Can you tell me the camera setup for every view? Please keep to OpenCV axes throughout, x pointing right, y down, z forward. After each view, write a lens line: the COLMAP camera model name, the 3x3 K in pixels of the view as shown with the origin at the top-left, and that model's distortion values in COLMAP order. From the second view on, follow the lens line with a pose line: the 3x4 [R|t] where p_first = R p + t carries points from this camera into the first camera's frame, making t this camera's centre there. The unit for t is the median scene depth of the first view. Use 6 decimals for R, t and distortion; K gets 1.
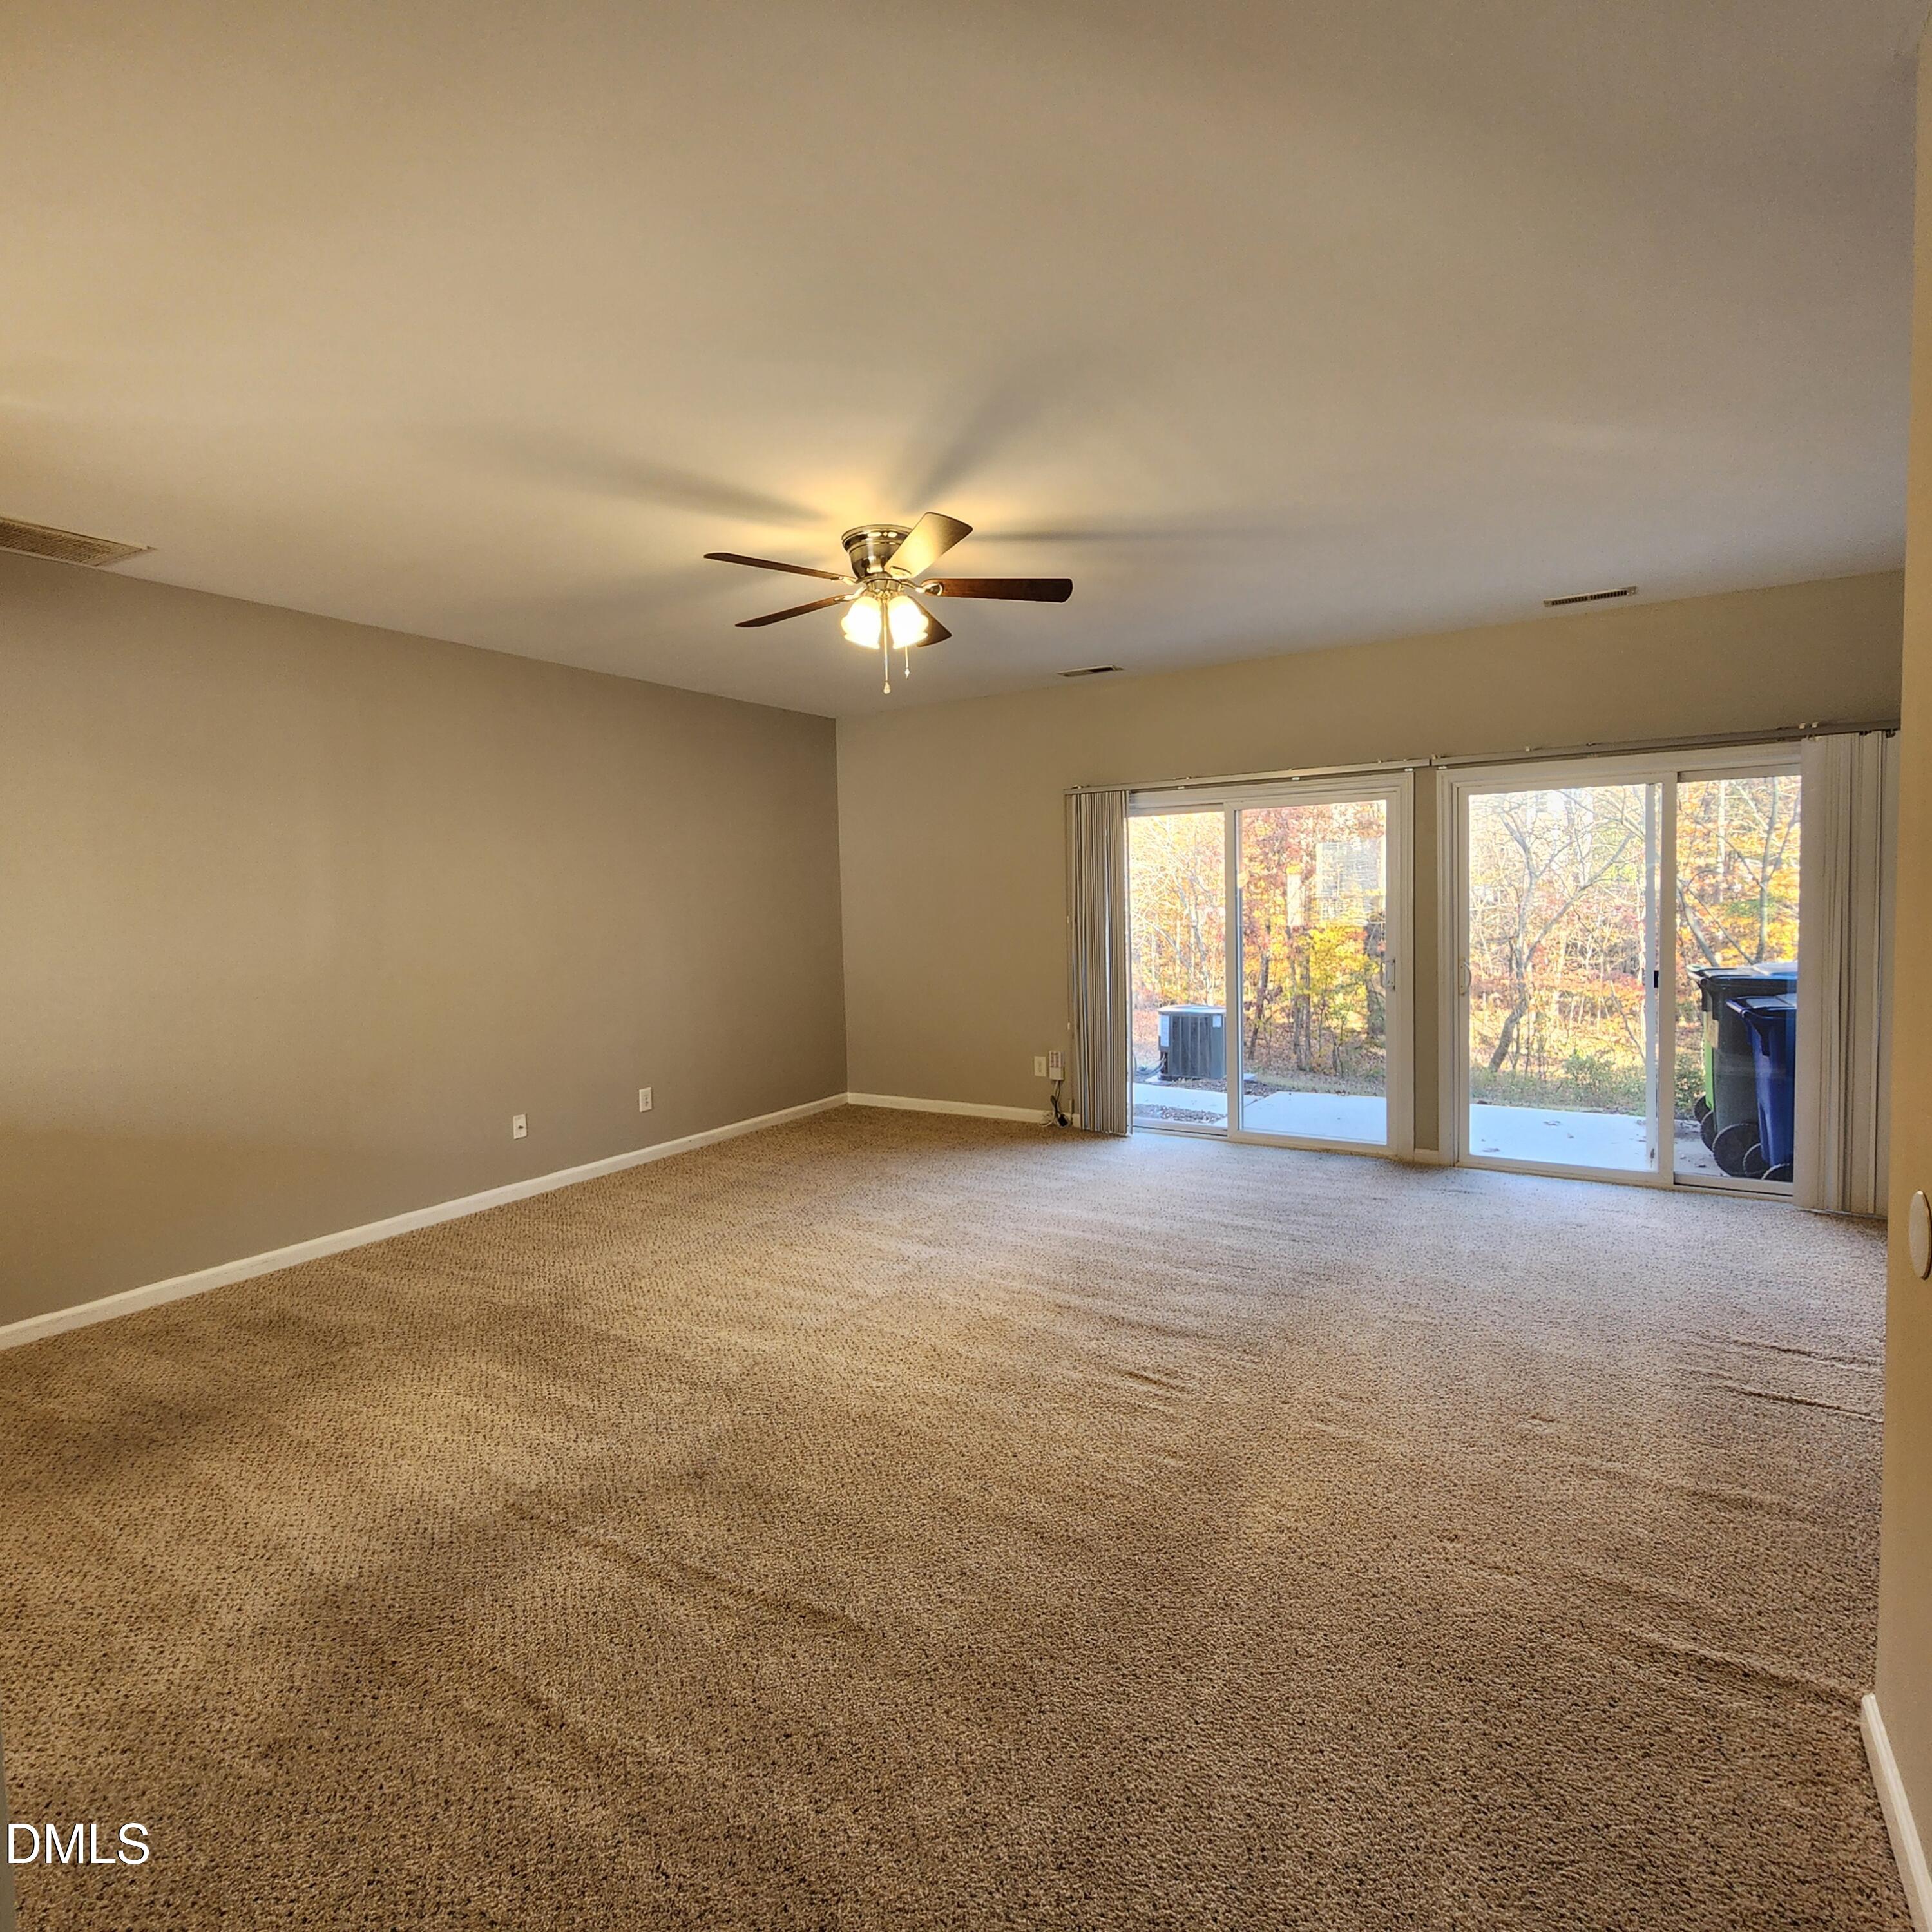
lens RADIAL K [[1038.7, 0, 954.1], [0, 1038.7, 944.6], [0, 0, 1]] dist [-0.002131, 0.000629]
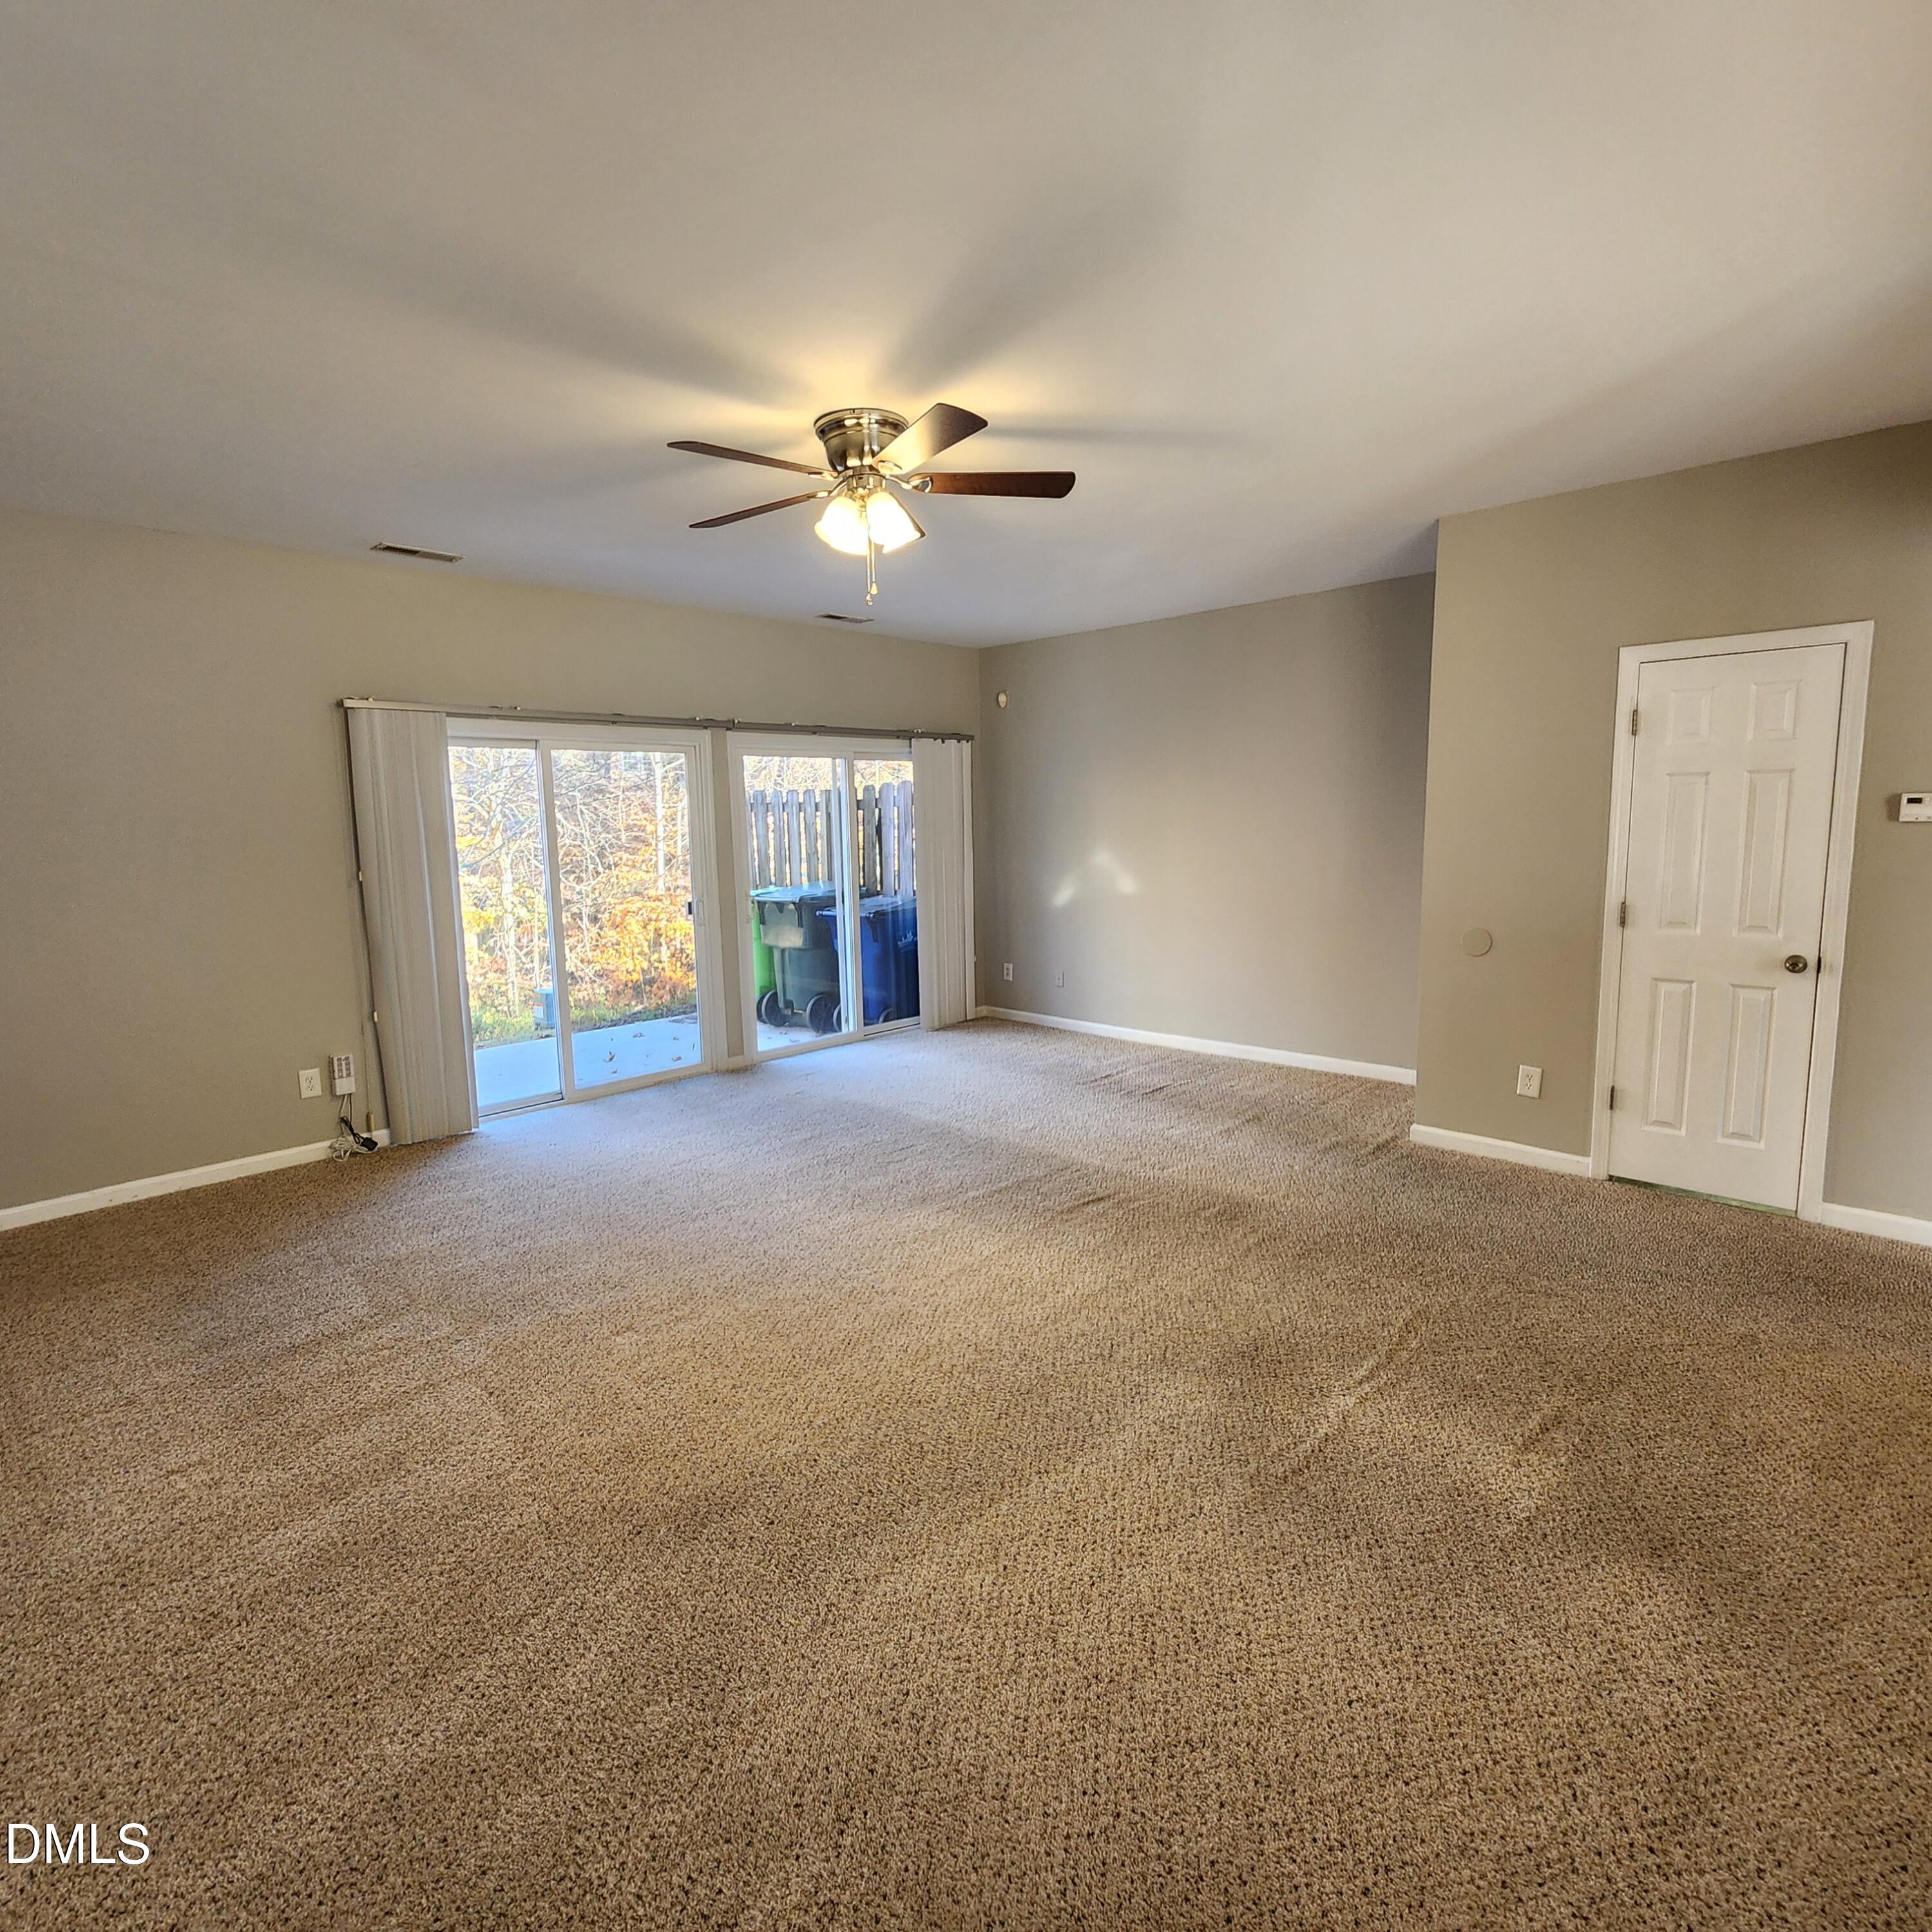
lens RADIAL K [[1038.7, 0, 954.1], [0, 1038.7, 944.6], [0, 0, 1]] dist [-0.002131, 0.000629]
pose [[0.216545, -0.104278, 0.970688, -0.881627], [0.058844, 0.993866, 0.093640, -0.034919], [-0.974498, 0.036842, 0.221352, 0.688089]]
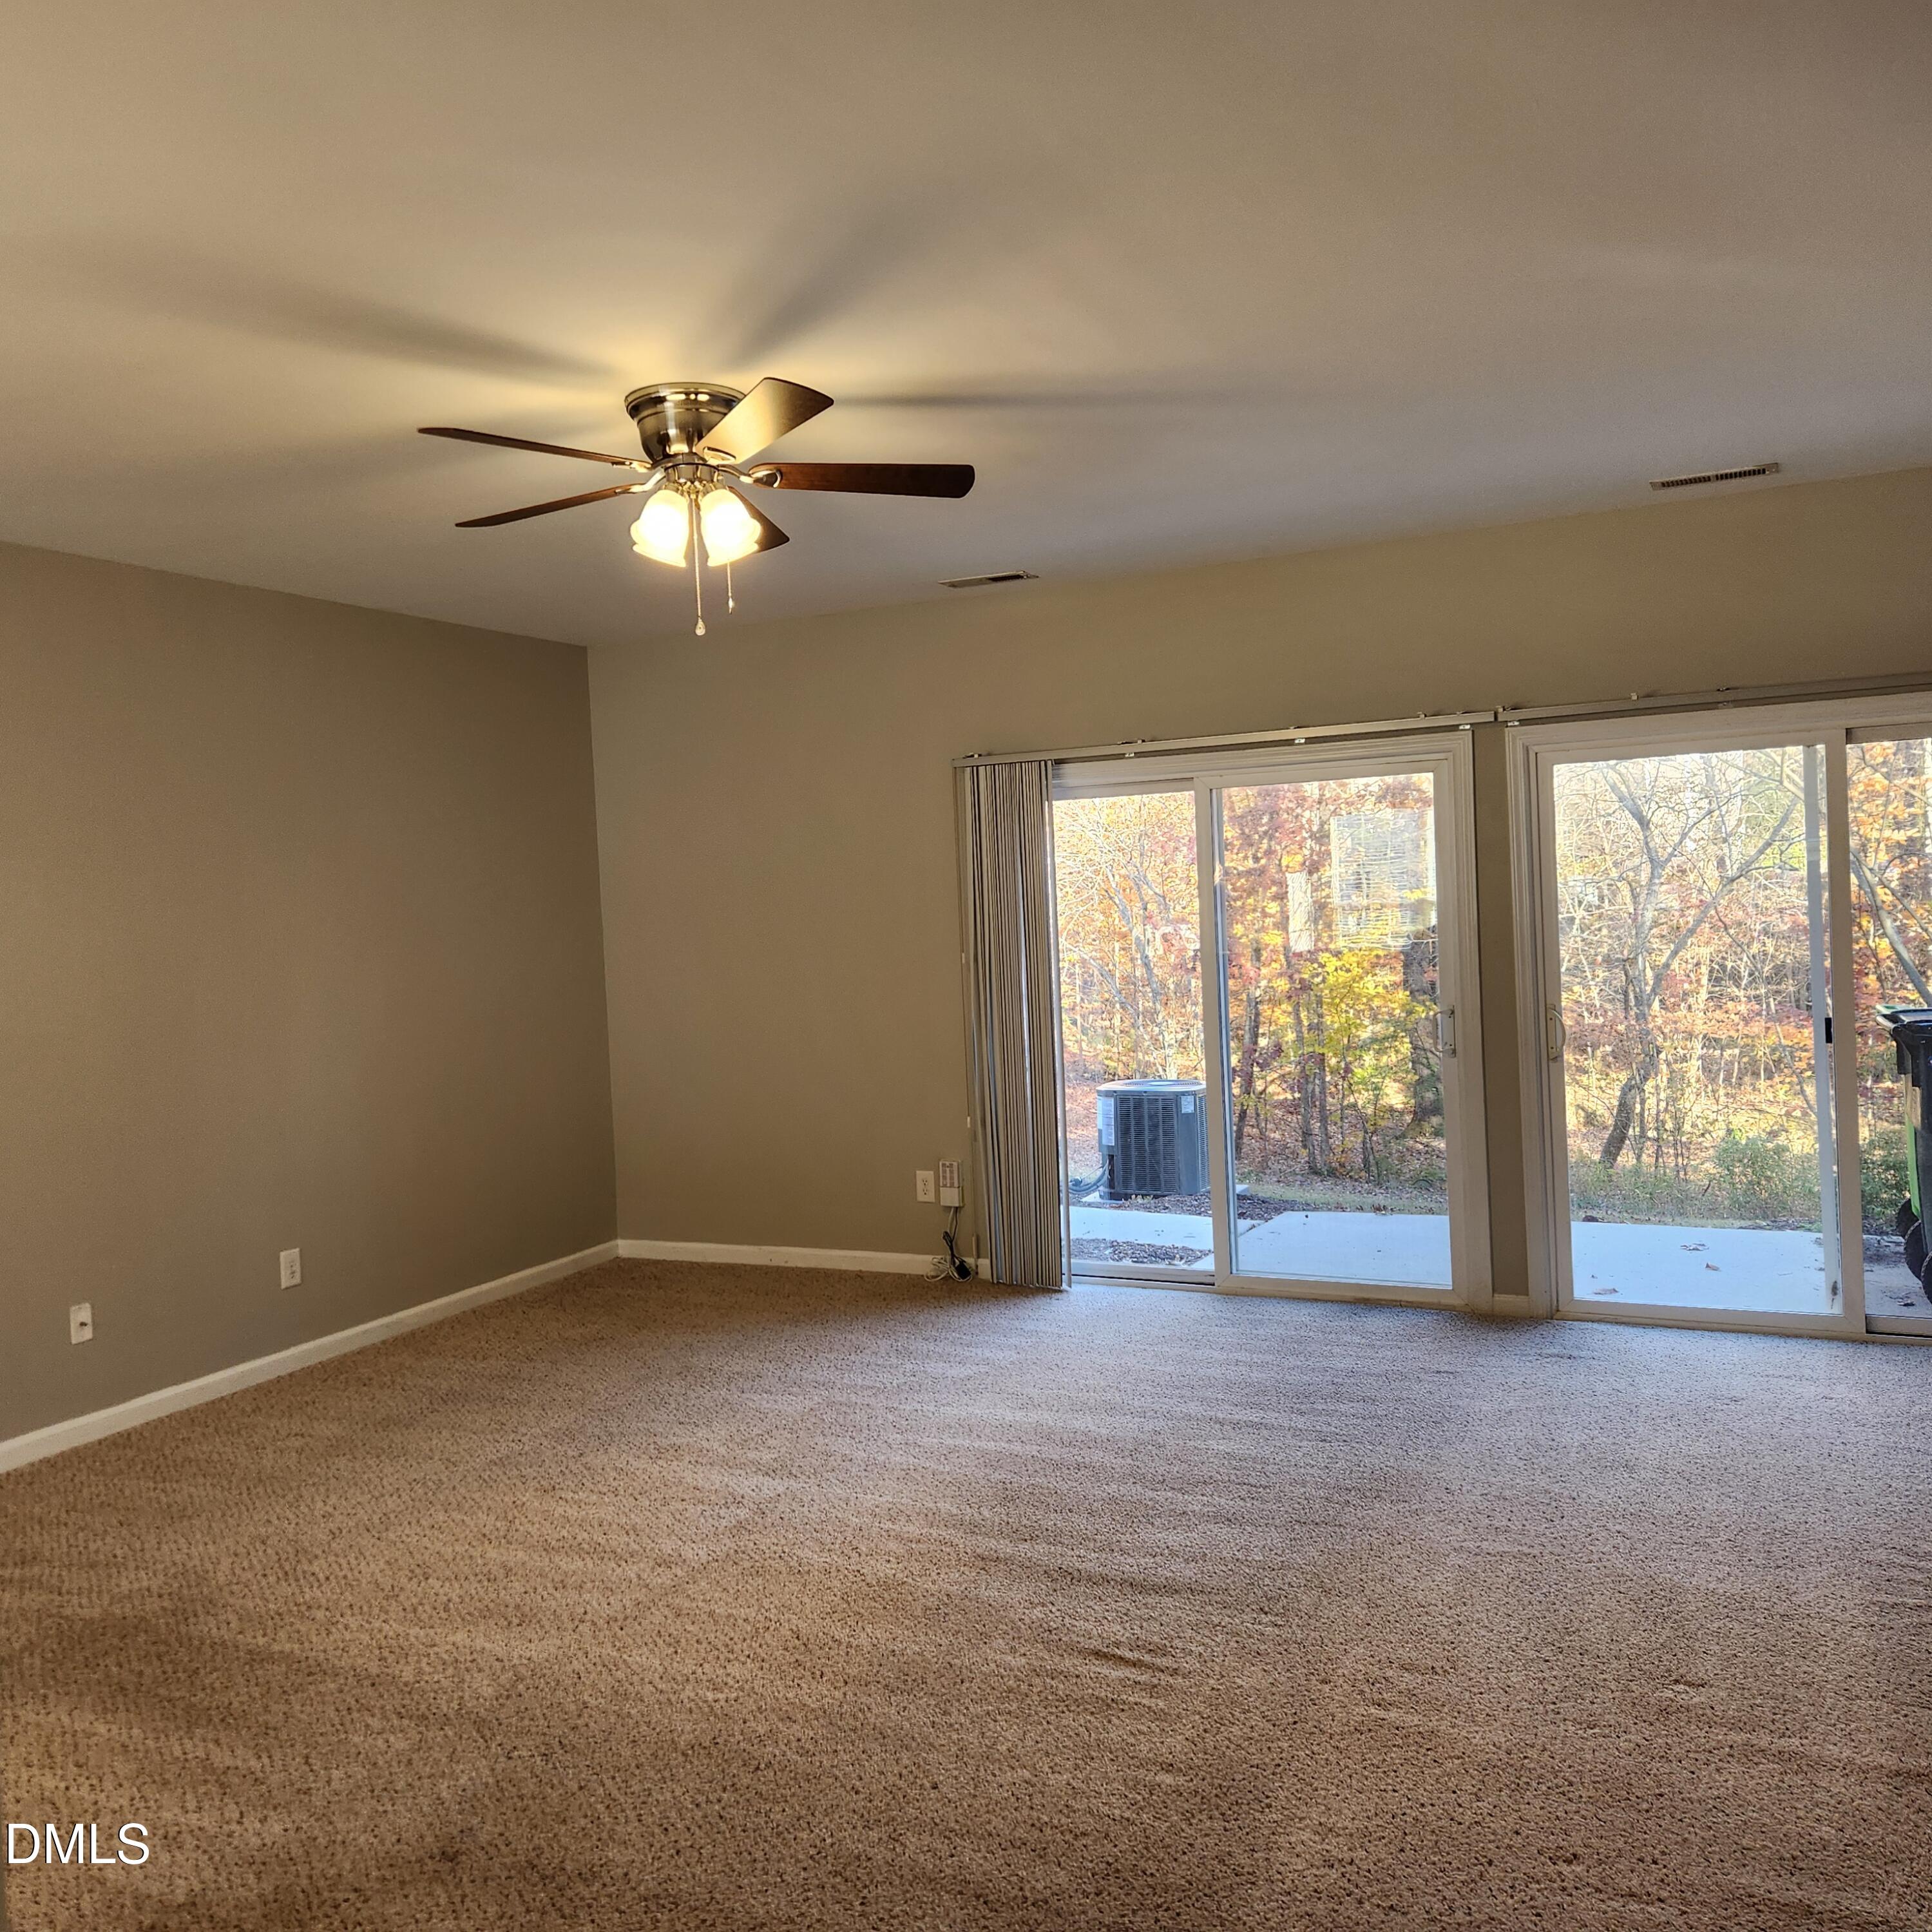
lens RADIAL K [[1680.6, 0, 931.7], [0, 1680.6, 932.0], [0, 0, 1]] dist [0.073800, -0.059149]
pose [[0.994366, -0.021250, 0.103845, -0.031316], [0.024481, 0.999252, -0.029940, -0.015651], [-0.103131, 0.032313, 0.994143, -0.072237]]
